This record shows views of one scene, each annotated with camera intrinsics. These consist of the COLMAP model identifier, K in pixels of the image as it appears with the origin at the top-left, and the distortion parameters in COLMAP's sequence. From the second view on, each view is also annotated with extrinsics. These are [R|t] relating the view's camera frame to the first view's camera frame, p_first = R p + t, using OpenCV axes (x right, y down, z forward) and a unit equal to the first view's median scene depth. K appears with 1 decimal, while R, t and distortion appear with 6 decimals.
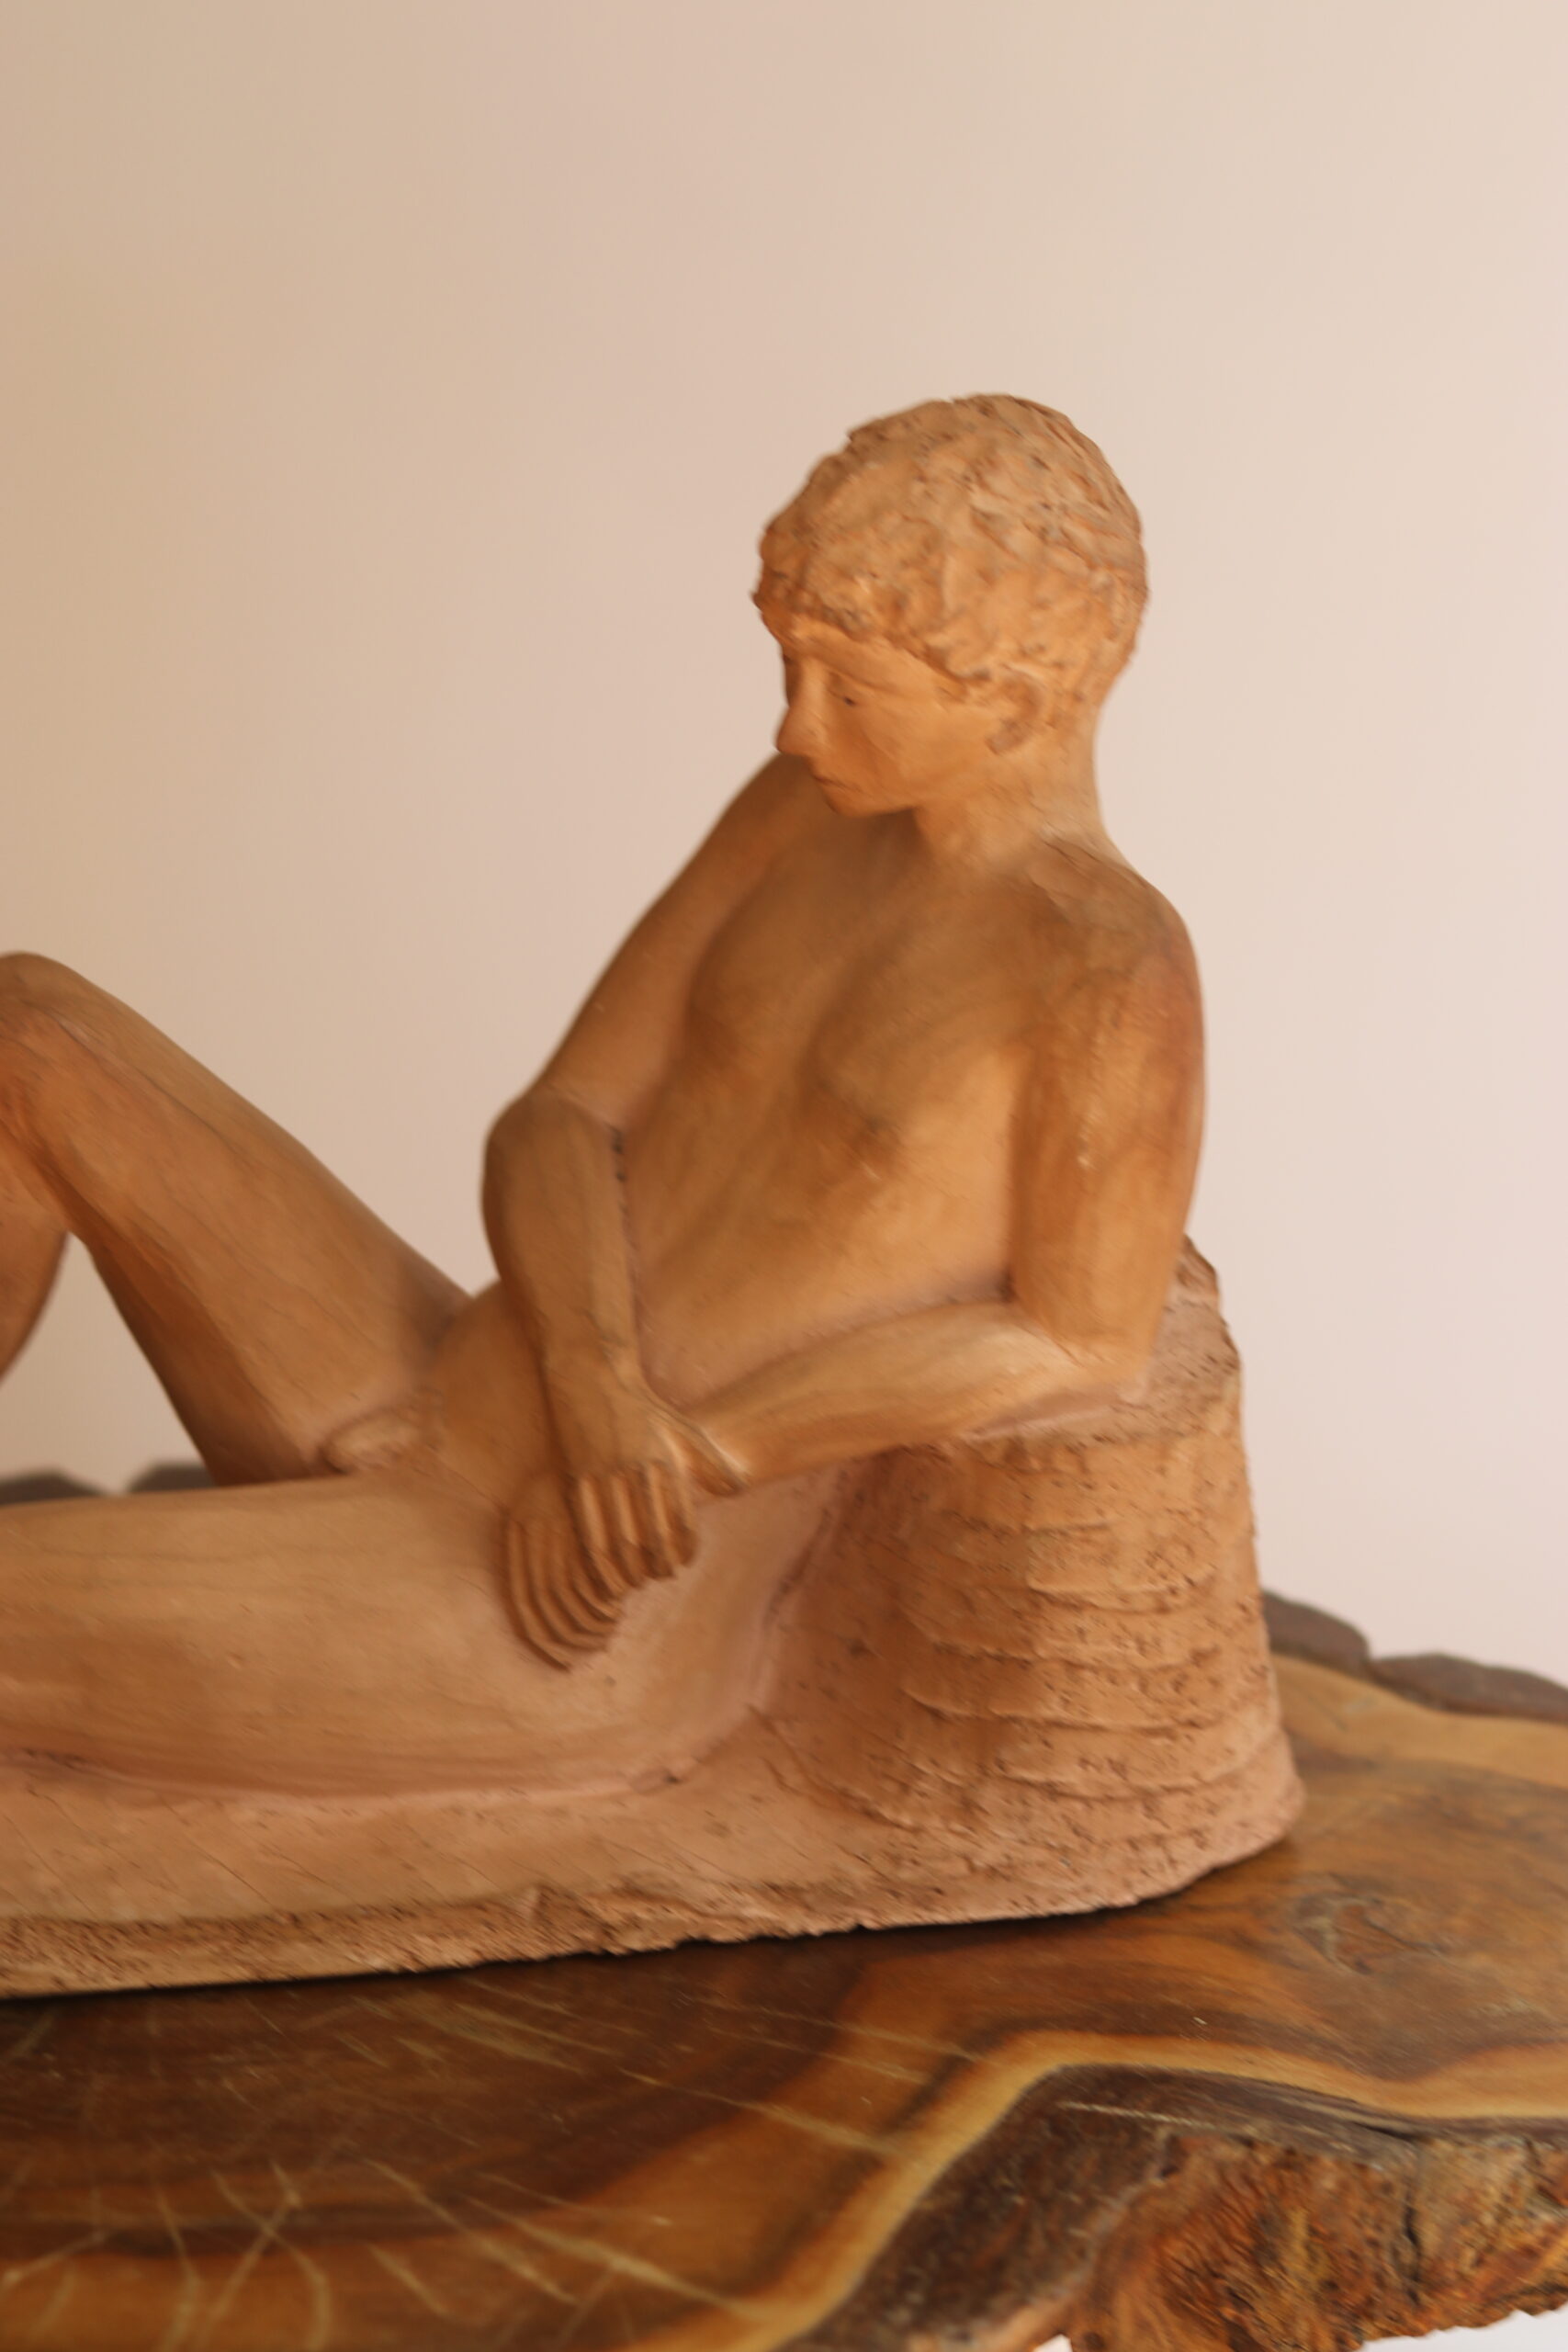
lens RADIAL K [[5667.5, 0, 784.0], [0, 5667.5, 1176.0], [0, 0, 1]] dist [-0.083396, -0.565921]
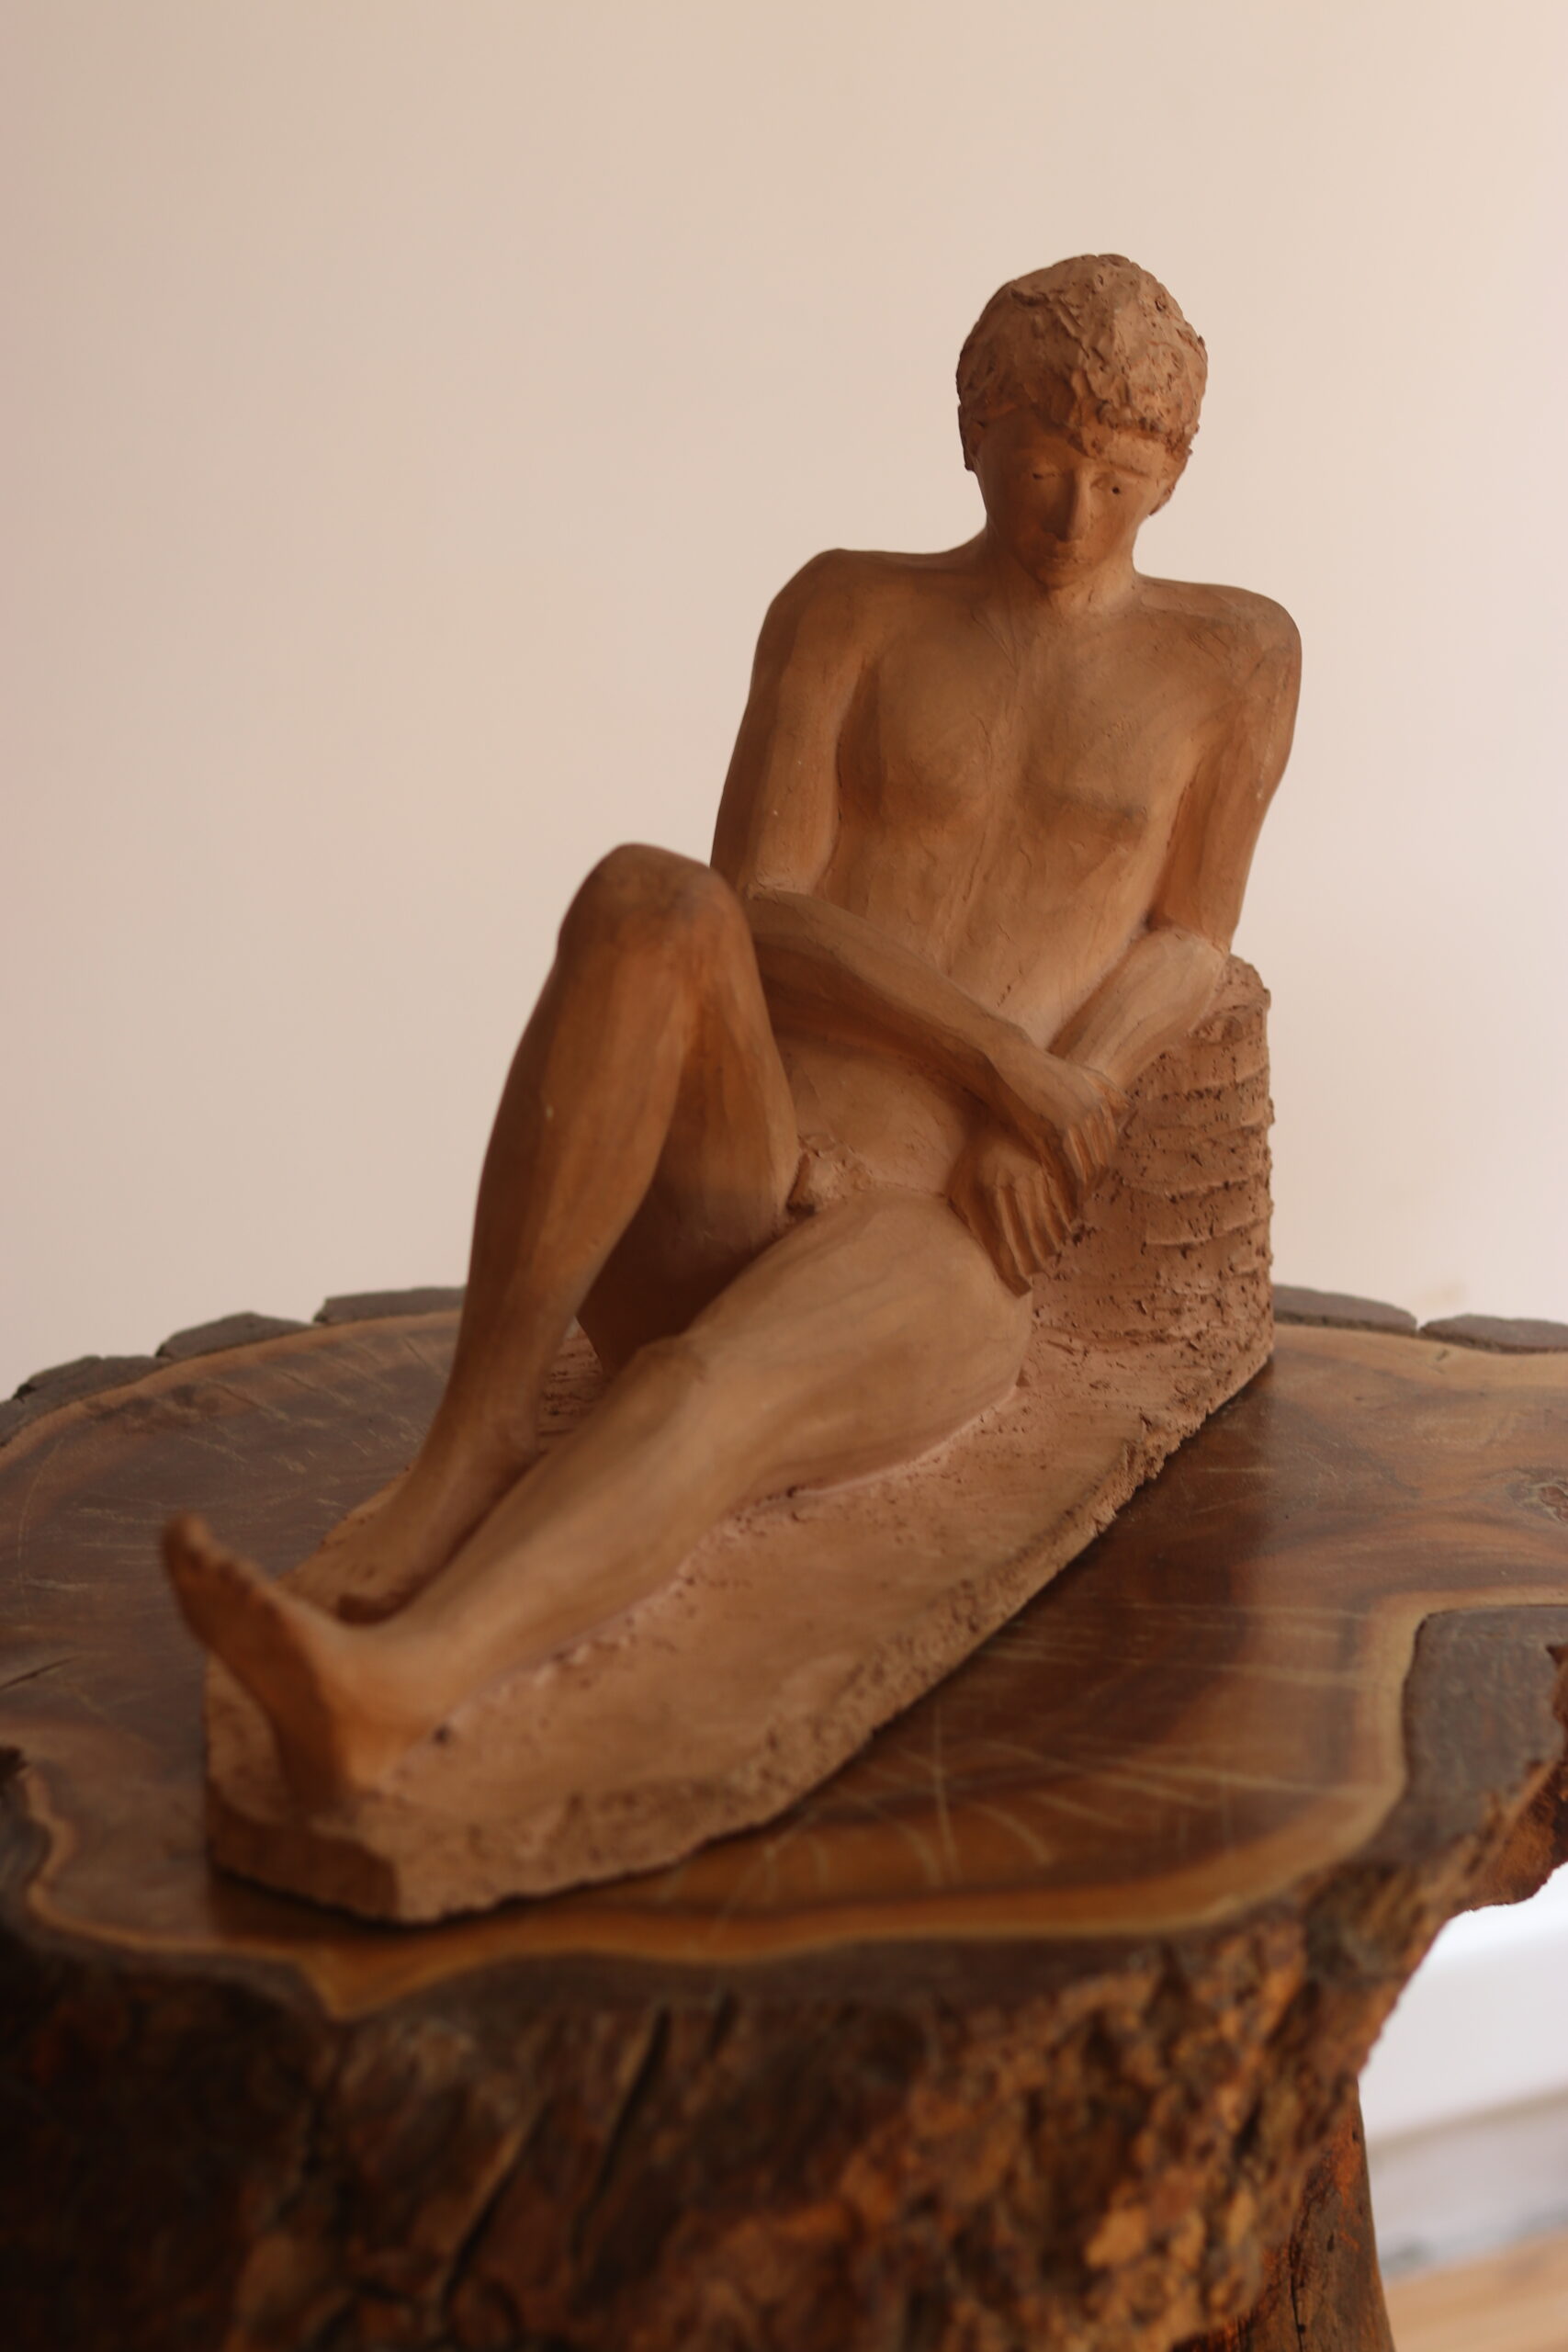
lens RADIAL K [[5667.5, 0, 784.0], [0, 5667.5, 1176.0], [0, 0, 1]] dist [-0.083396, -0.565921]
pose [[0.571113, -0.263158, 0.777546, -1.065956], [0.273282, 0.954141, 0.122198, -0.110011], [-0.774046, 0.142701, 0.616838, 0.255898]]
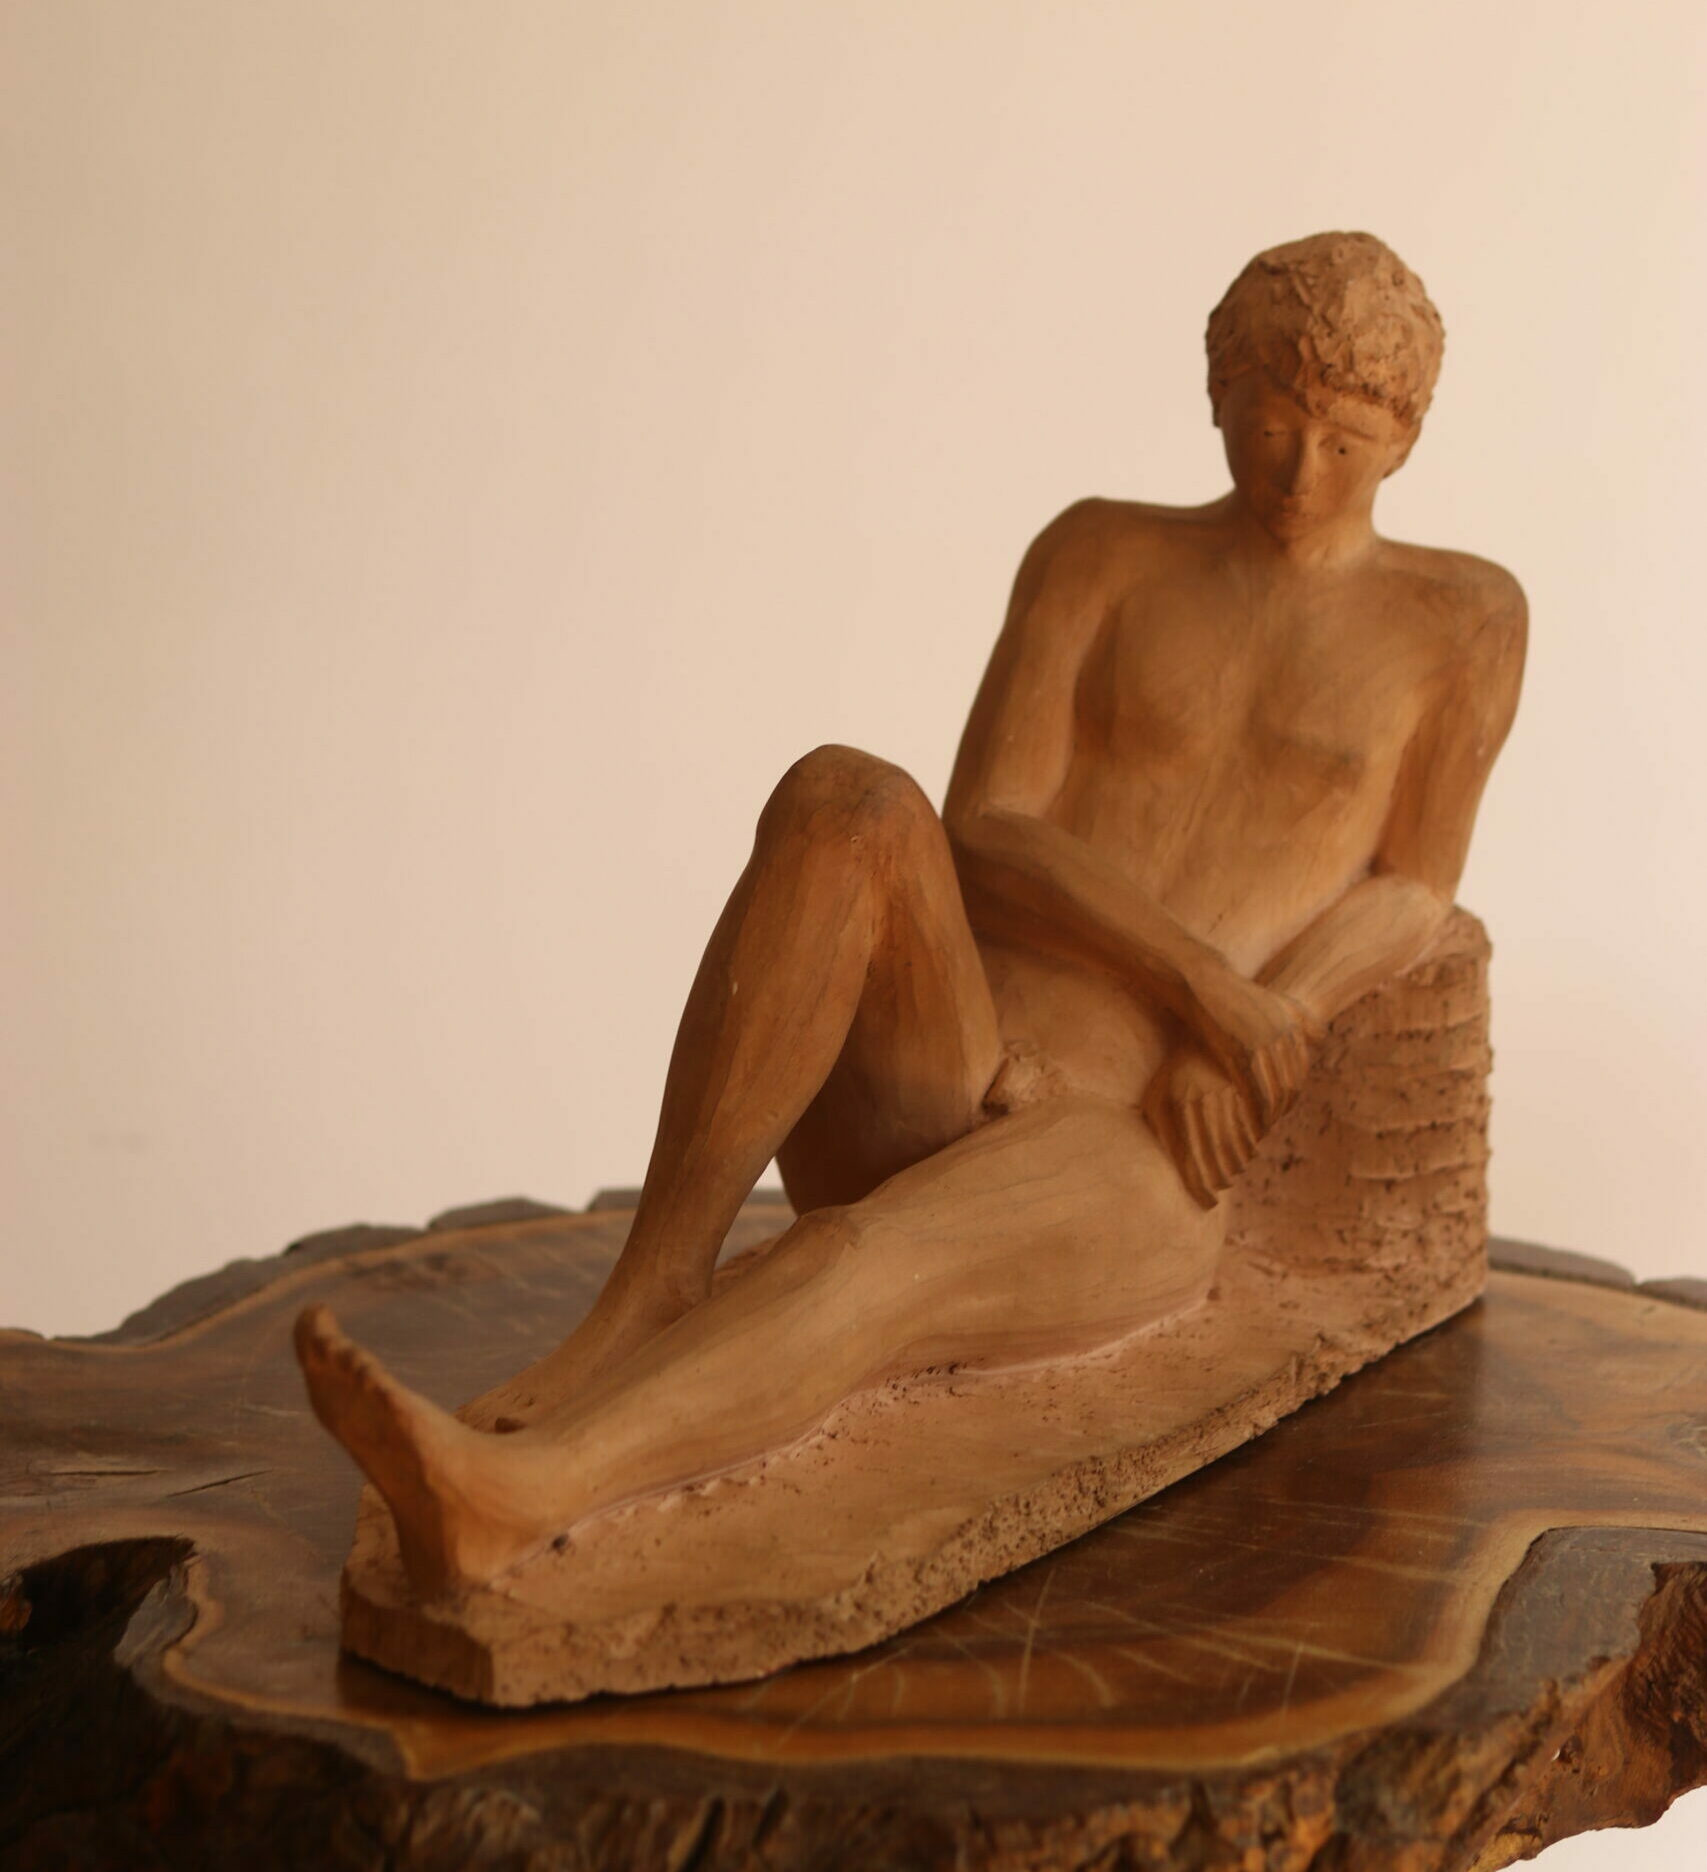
lens RADIAL K [[6162.4, 0, 851.8], [0, 6162.4, 586.8], [0, 0, 1]] dist [-0.101892, -0.164437]
pose [[0.672758, -0.136214, 0.727216, -1.142715], [0.217396, 0.975912, -0.018319, -0.047972], [-0.707203, 0.170418, 0.686165, 0.042275]]
